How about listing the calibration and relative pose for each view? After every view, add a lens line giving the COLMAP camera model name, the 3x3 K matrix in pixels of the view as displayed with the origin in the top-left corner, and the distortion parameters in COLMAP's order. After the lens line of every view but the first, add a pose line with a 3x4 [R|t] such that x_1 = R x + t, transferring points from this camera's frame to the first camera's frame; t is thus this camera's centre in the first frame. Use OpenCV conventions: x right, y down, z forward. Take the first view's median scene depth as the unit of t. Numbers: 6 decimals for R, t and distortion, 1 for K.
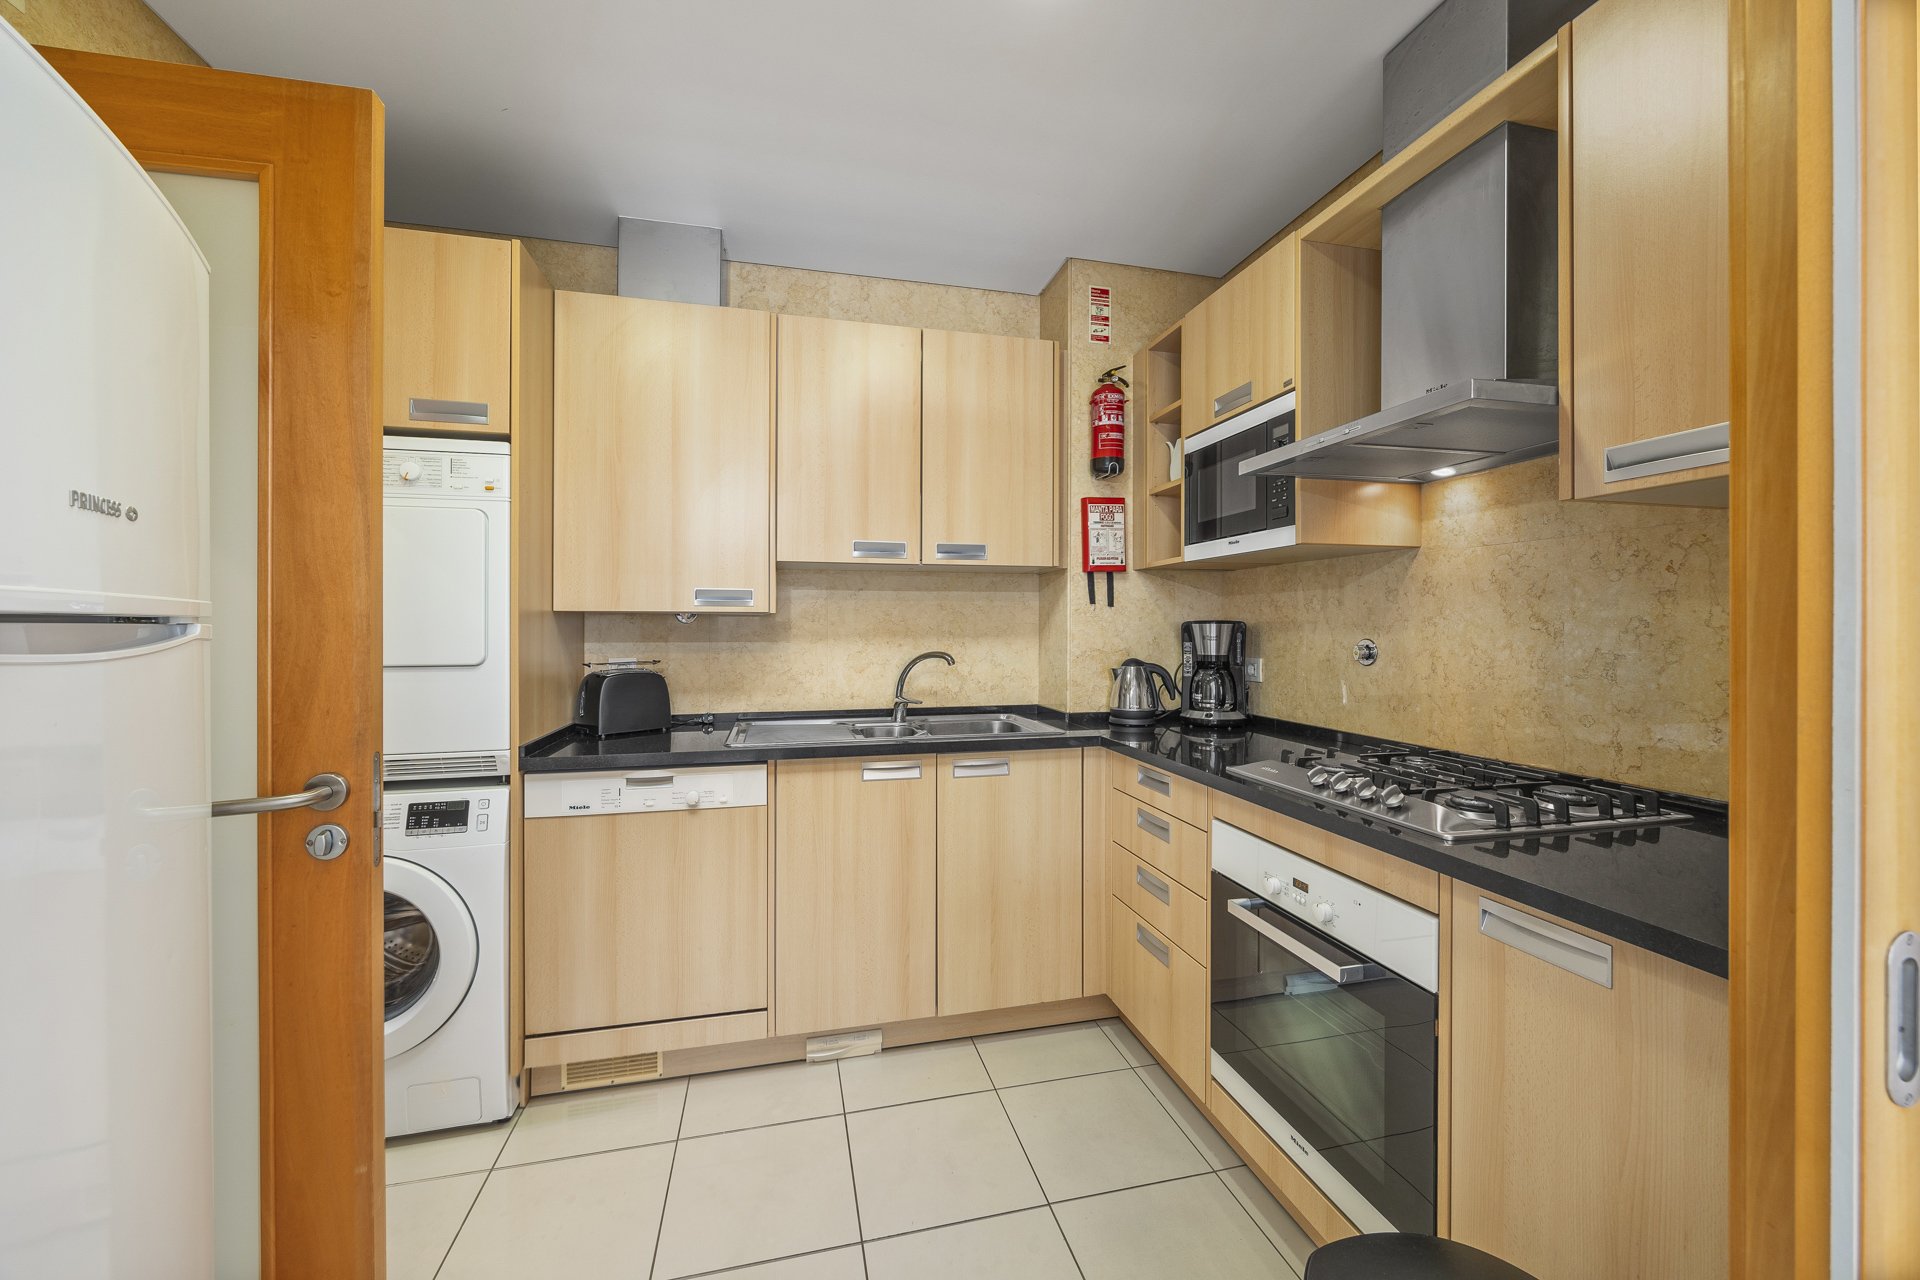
lens RADIAL K [[759.0, 0, 969.6], [0, 759.0, 624.8], [0, 0, 1]] dist [0.008796, -0.001438]
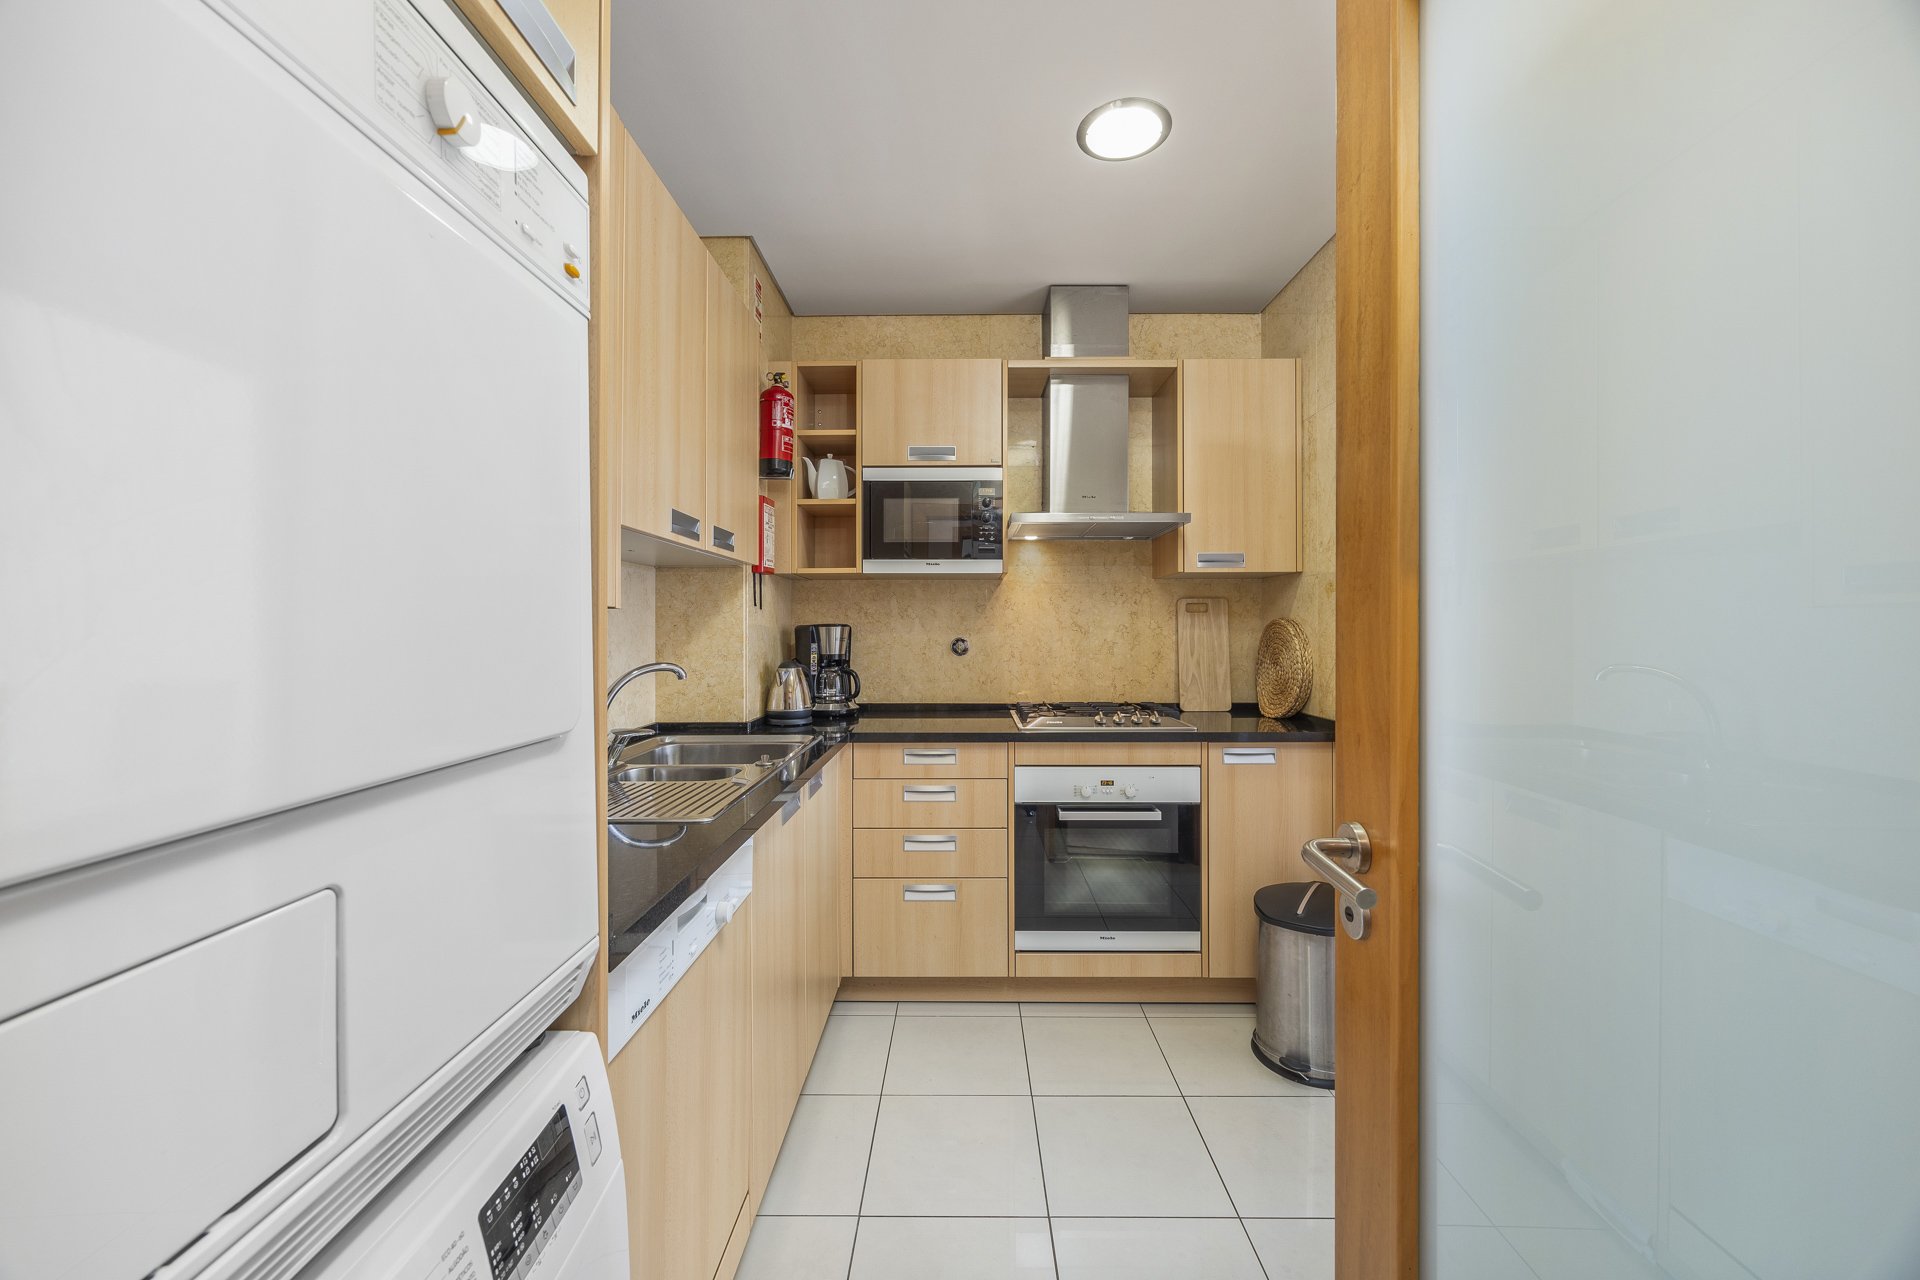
lens RADIAL K [[730.3, 0, 971.0], [0, 730.3, 628.3], [0, 0, 1]] dist [-0.005867, 0.001953]
pose [[0.235380, 0.000618, 0.971903, -0.907339], [-0.000124, 1.000000, -0.000606, 0.001702], [-0.971903, 0.000022, 0.235380, 0.692961]]
